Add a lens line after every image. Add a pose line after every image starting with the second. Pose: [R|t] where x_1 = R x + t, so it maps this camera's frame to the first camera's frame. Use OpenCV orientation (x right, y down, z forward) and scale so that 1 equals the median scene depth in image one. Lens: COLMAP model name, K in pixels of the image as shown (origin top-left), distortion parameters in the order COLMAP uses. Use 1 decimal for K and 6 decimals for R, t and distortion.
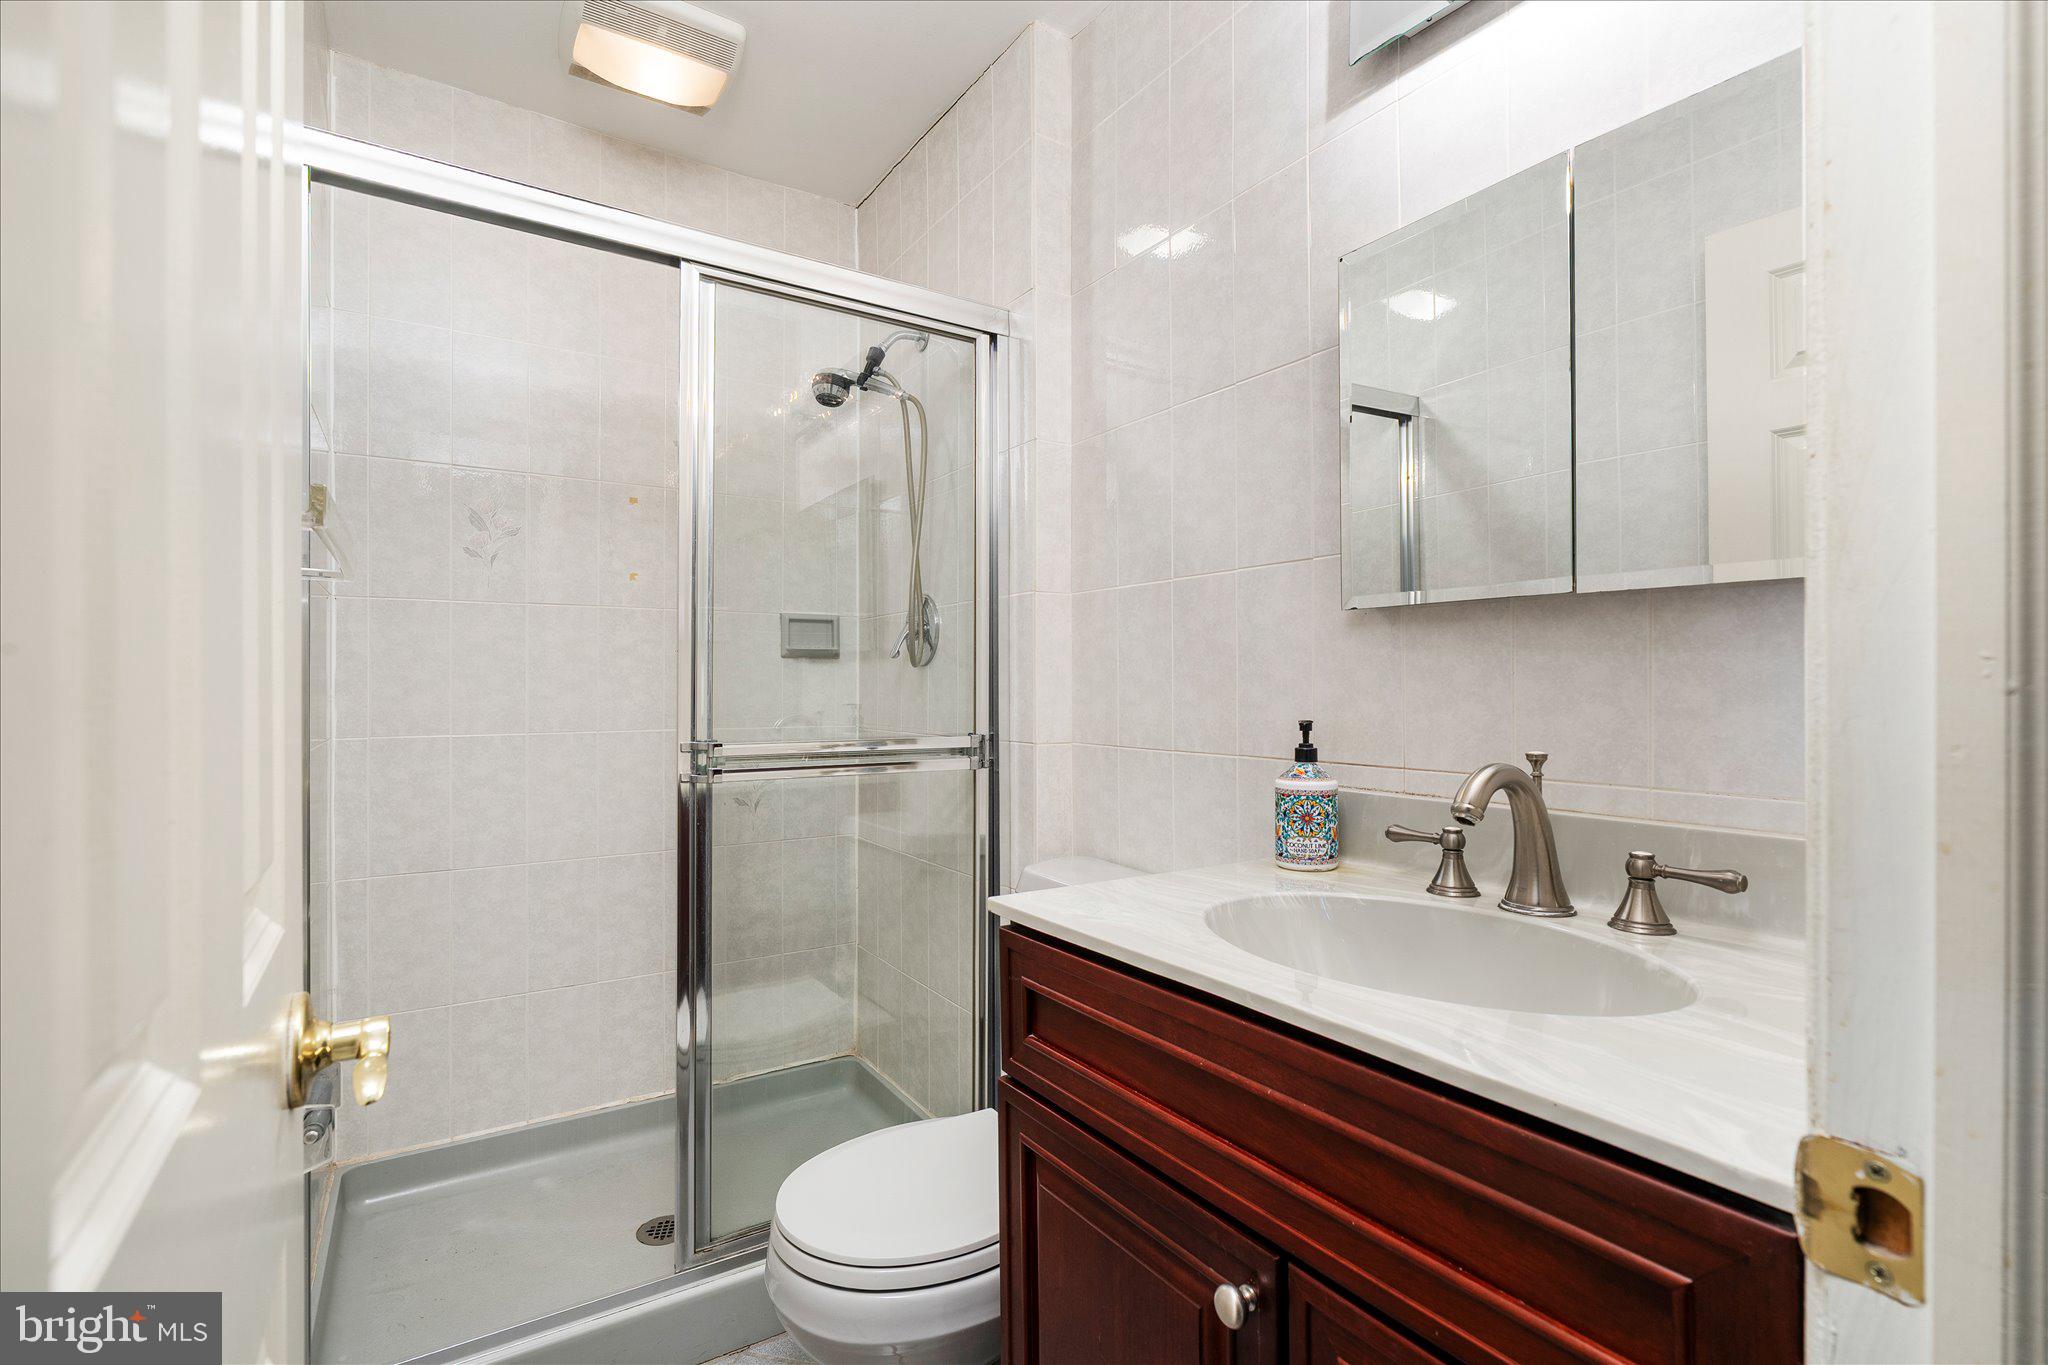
lens RADIAL K [[943.7, 0, 1023.2], [0, 943.7, 685.8], [0, 0, 1]] dist [-0.004751, -0.000268]
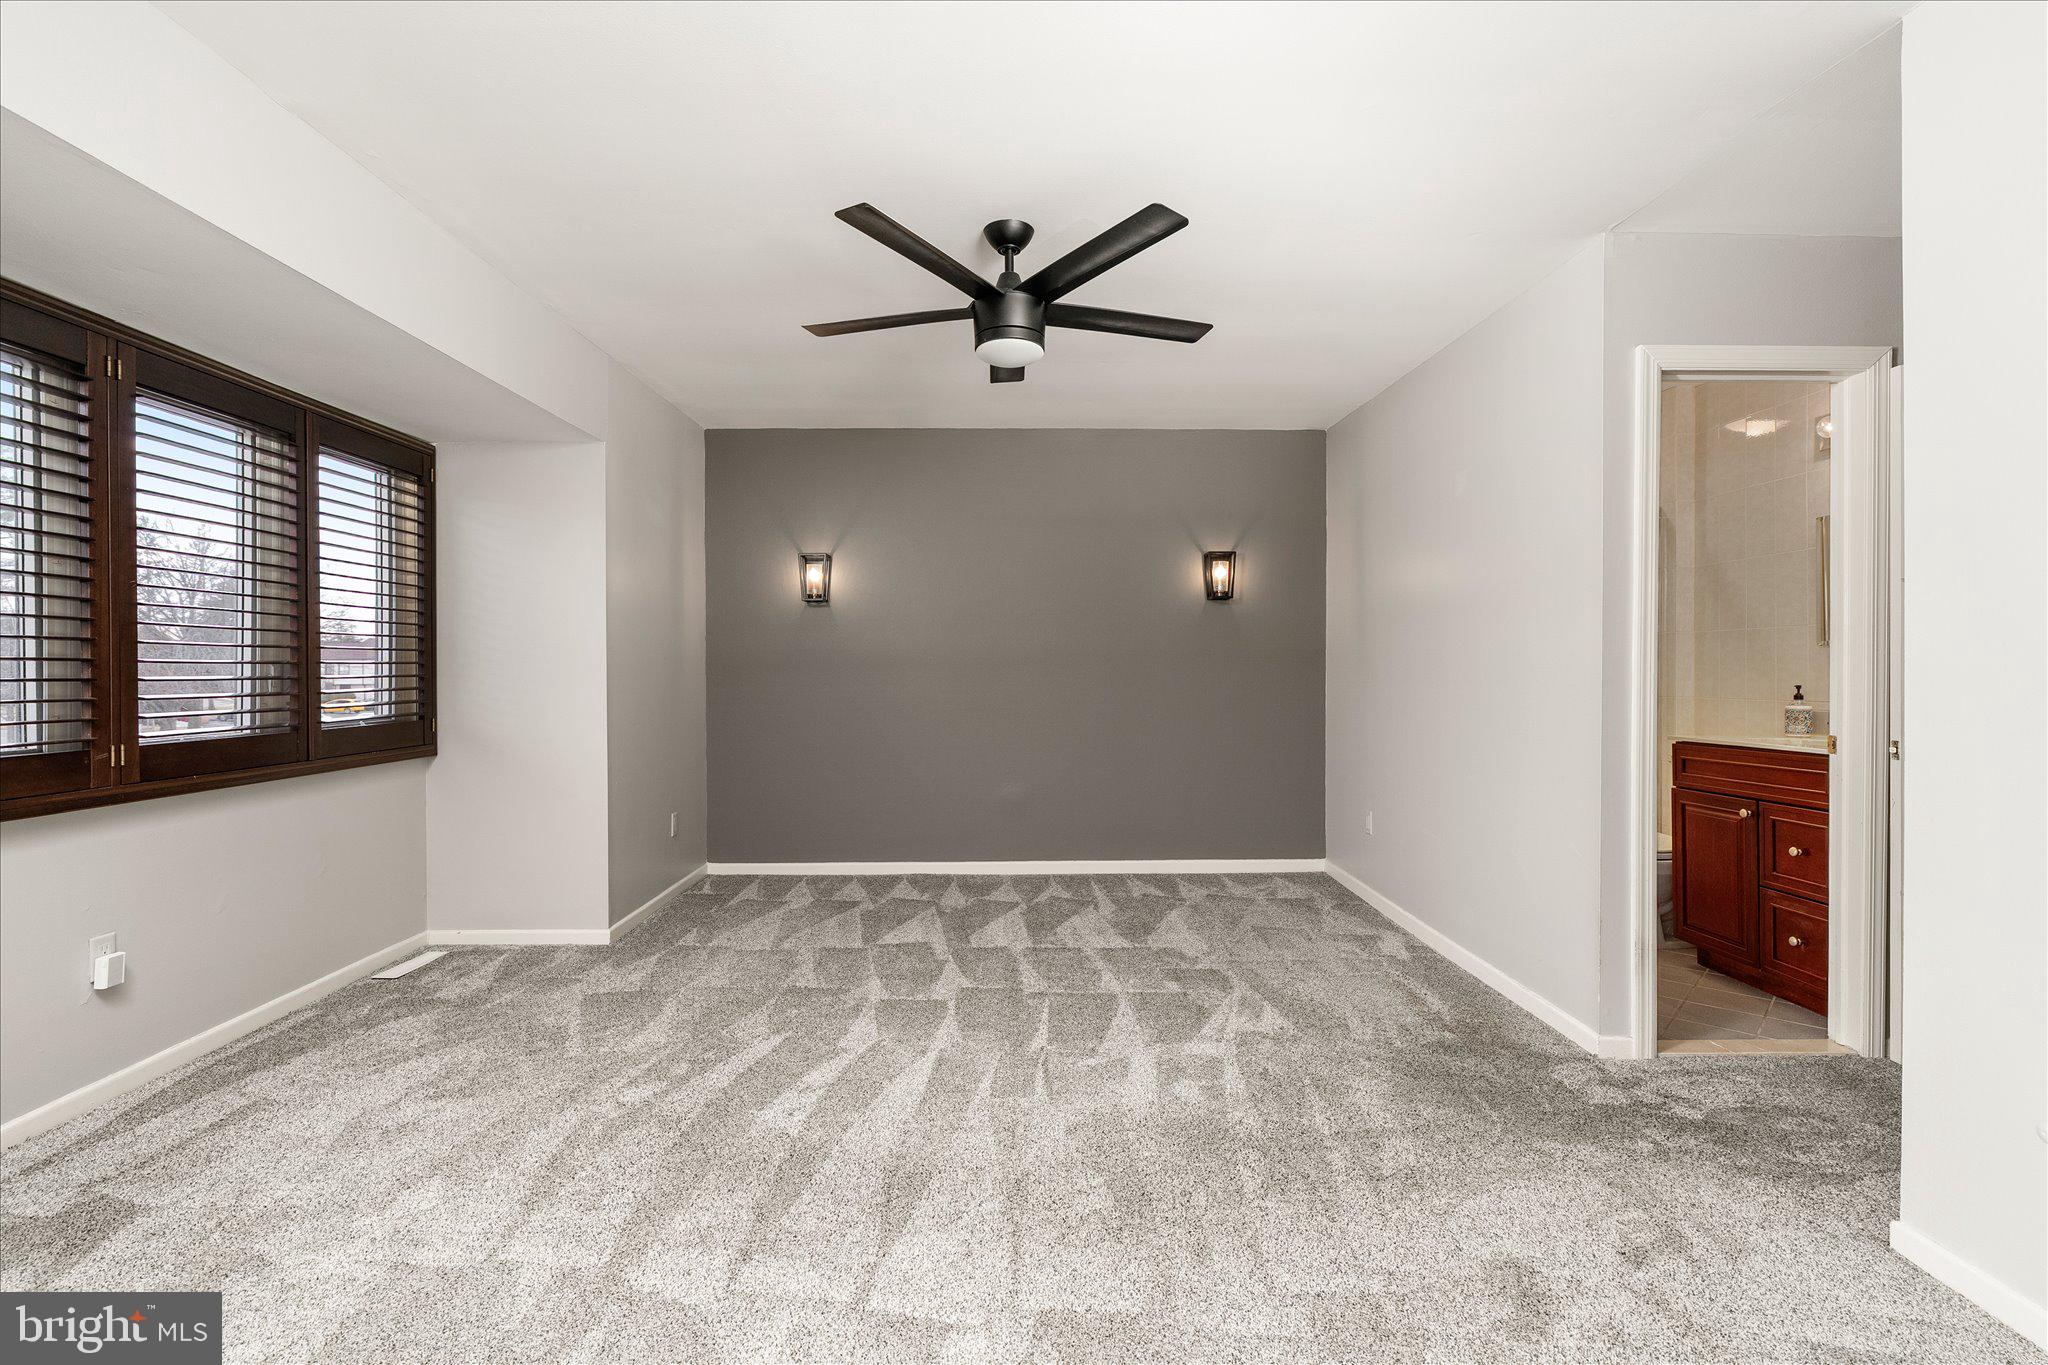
lens RADIAL K [[943.7, 0, 1020.2], [0, 943.7, 673.3], [0, 0, 1]] dist [-0.004751, -0.000268]
pose [[0.848861, 0.002133, -0.528612, -0.195105], [0.003281, 0.999951, 0.009304, -0.033164], [0.528606, -0.009633, 0.848812, -2.689864]]
